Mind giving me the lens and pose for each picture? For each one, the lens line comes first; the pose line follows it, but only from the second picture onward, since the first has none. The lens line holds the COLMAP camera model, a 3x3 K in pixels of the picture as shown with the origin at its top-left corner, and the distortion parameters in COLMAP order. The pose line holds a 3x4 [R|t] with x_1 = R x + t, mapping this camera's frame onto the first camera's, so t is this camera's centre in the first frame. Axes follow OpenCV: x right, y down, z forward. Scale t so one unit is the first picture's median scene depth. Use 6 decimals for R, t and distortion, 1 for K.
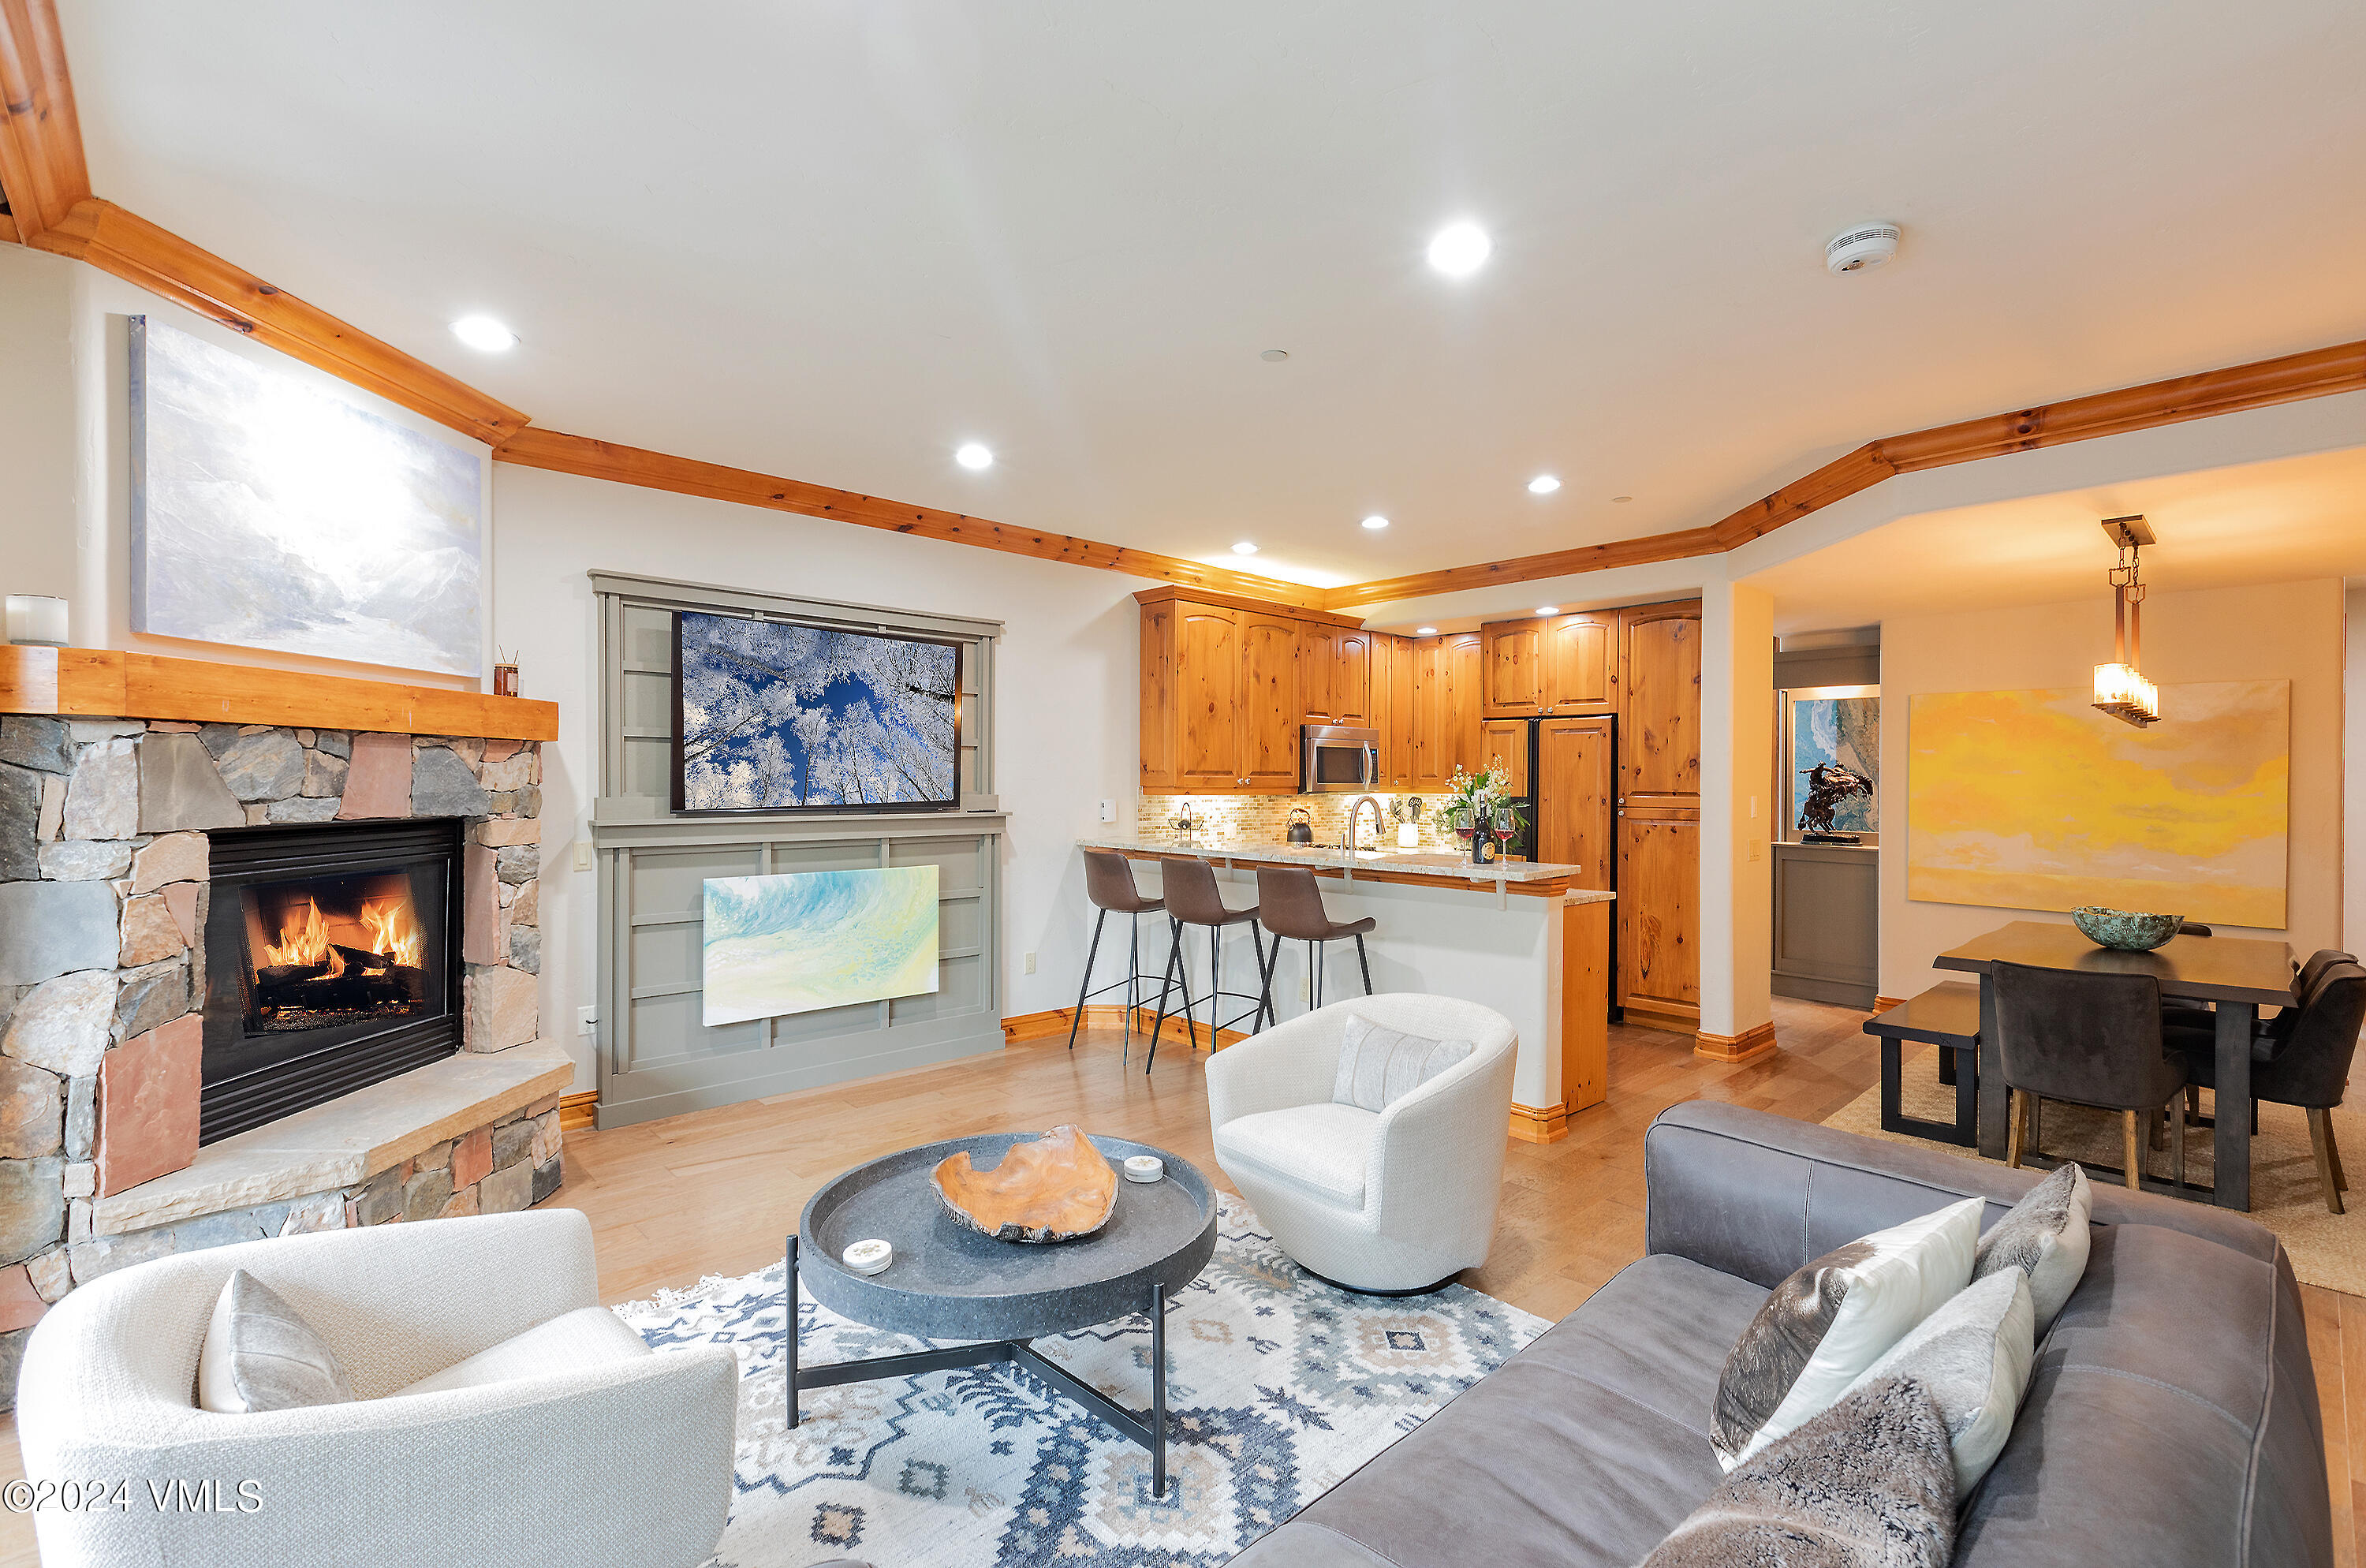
lens RADIAL K [[1058.9, 0, 1190.8], [0, 1058.9, 778.9], [0, 0, 1]] dist [0.001674, 0.000864]
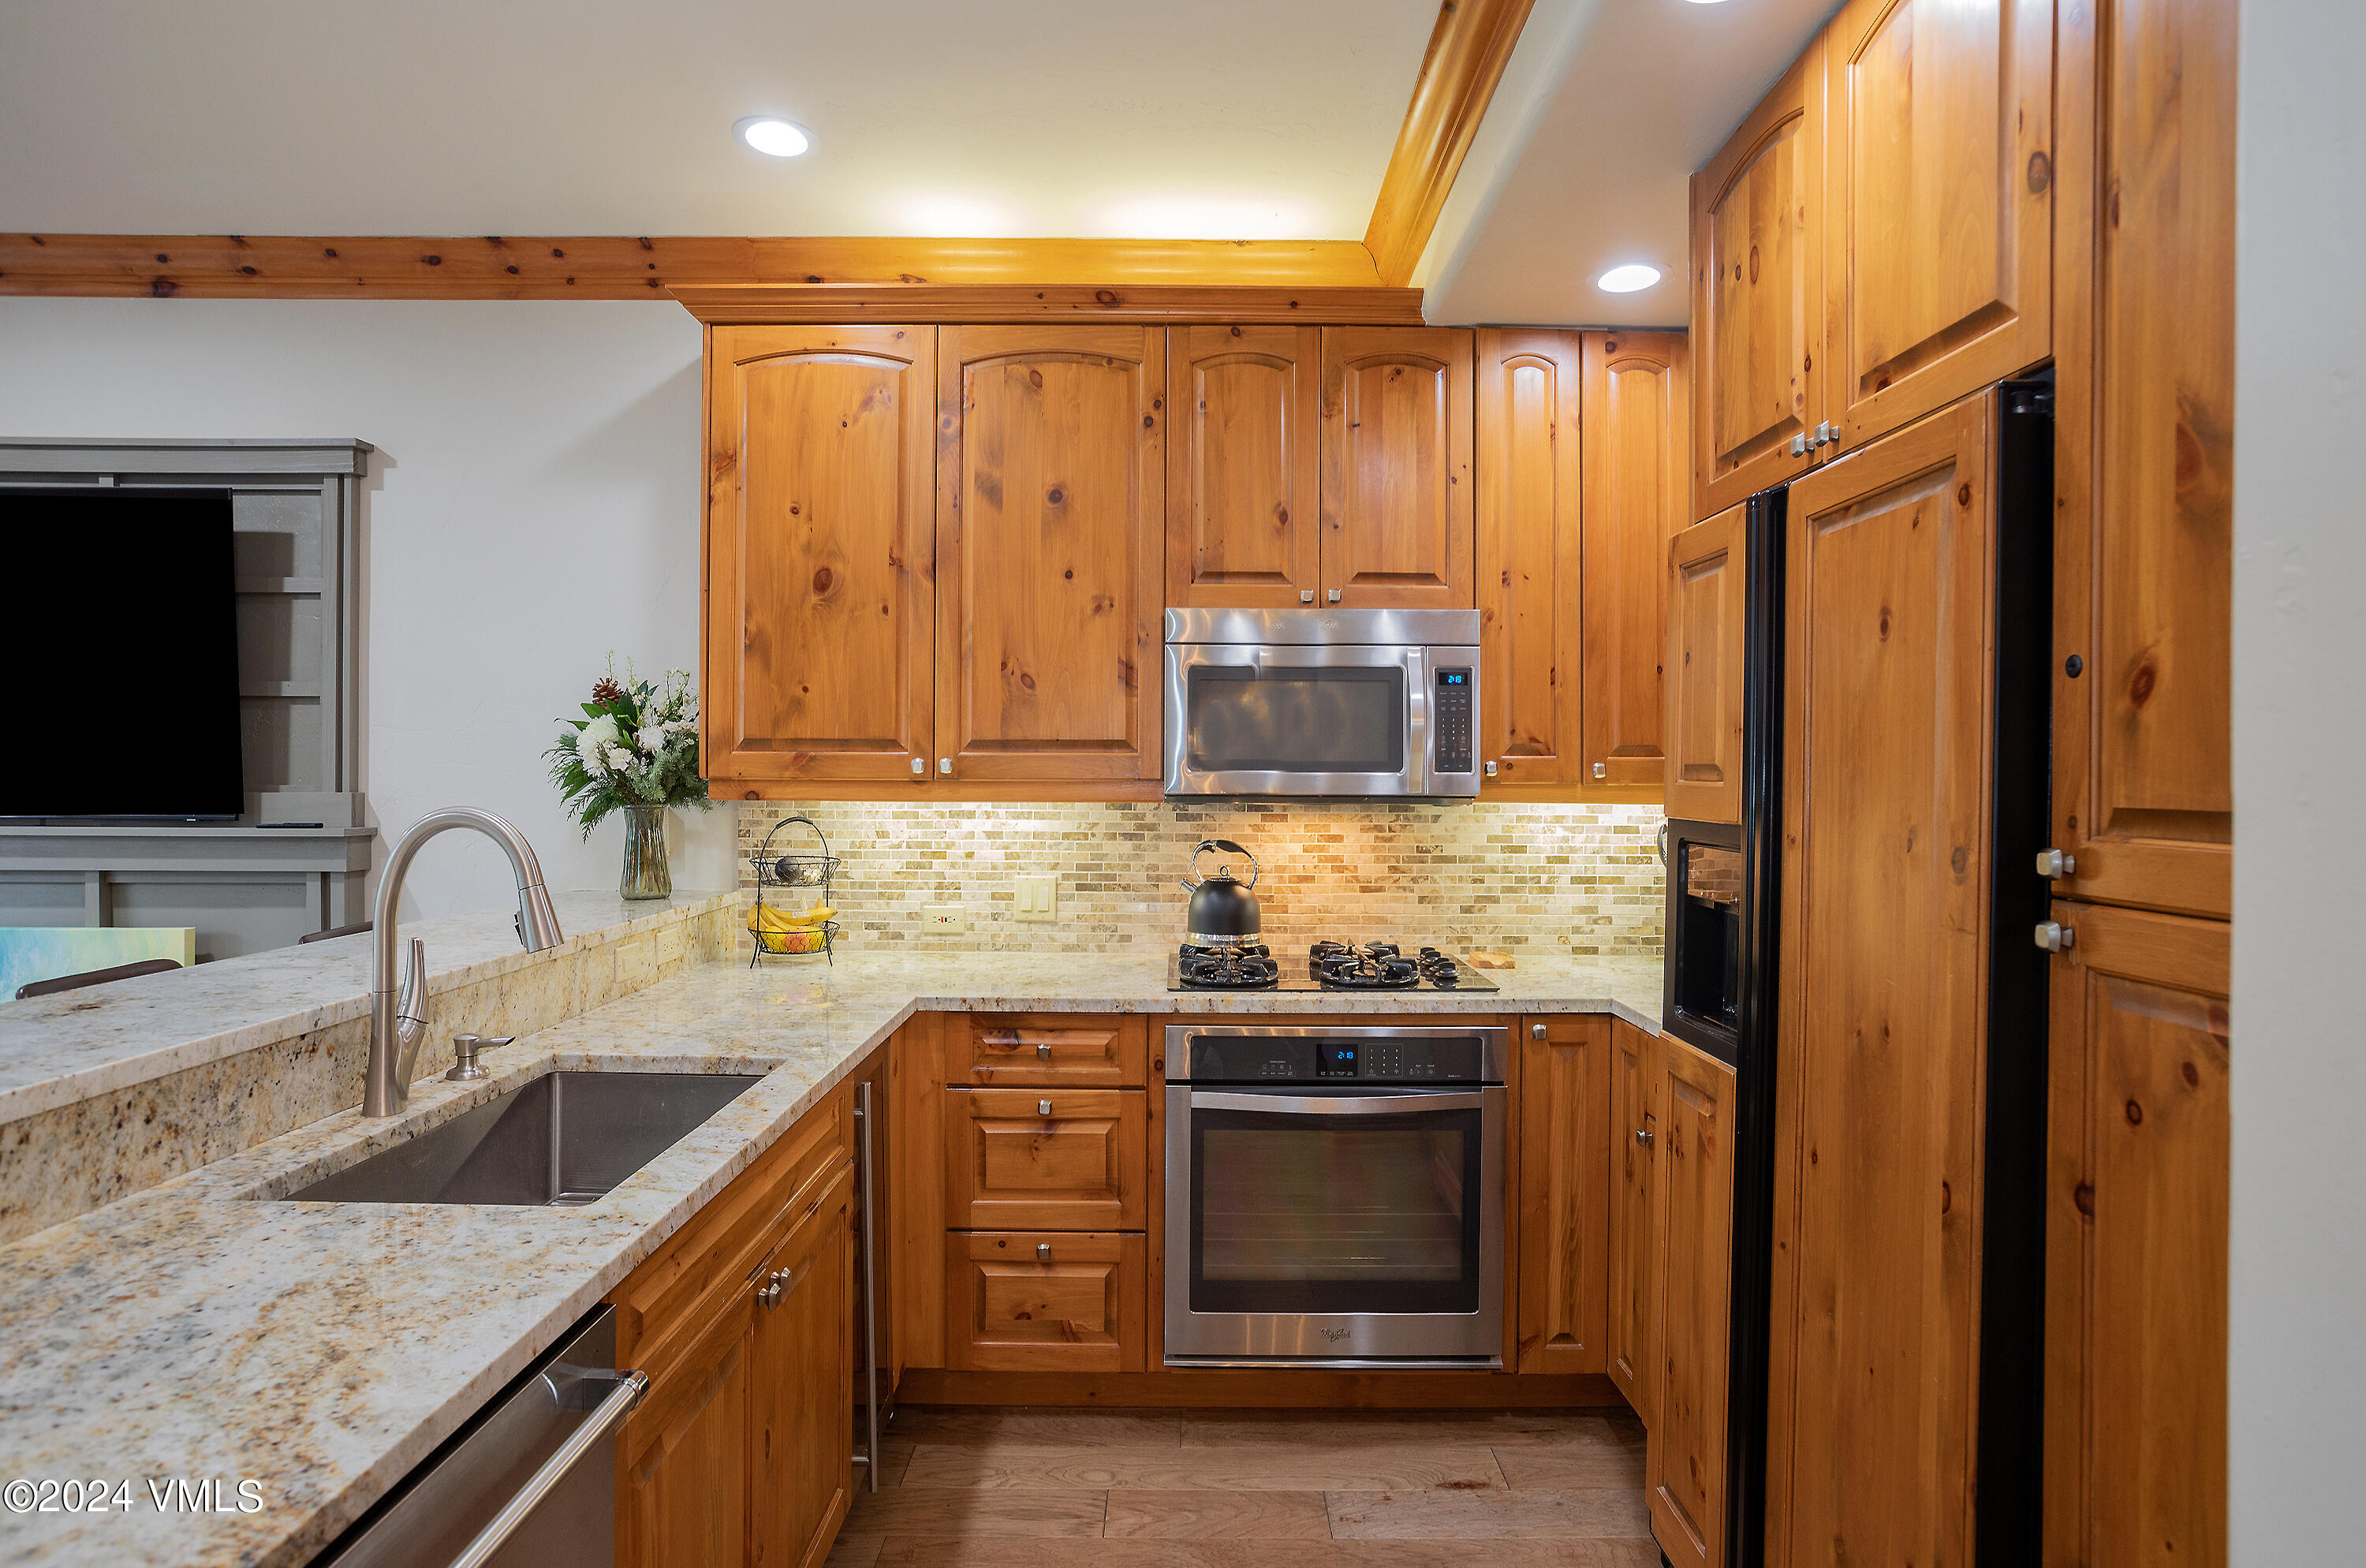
lens RADIAL K [[1244.5, 0, 1190.7], [0, 1244.5, 783.0], [0, 0, 1]] dist [-0.050005, 0.027700]
pose [[0.728275, 0.002851, -0.685279, 0.525758], [-0.000857, 0.999994, 0.003250, 0.008634], [0.685284, -0.001779, 0.728273, 0.910089]]
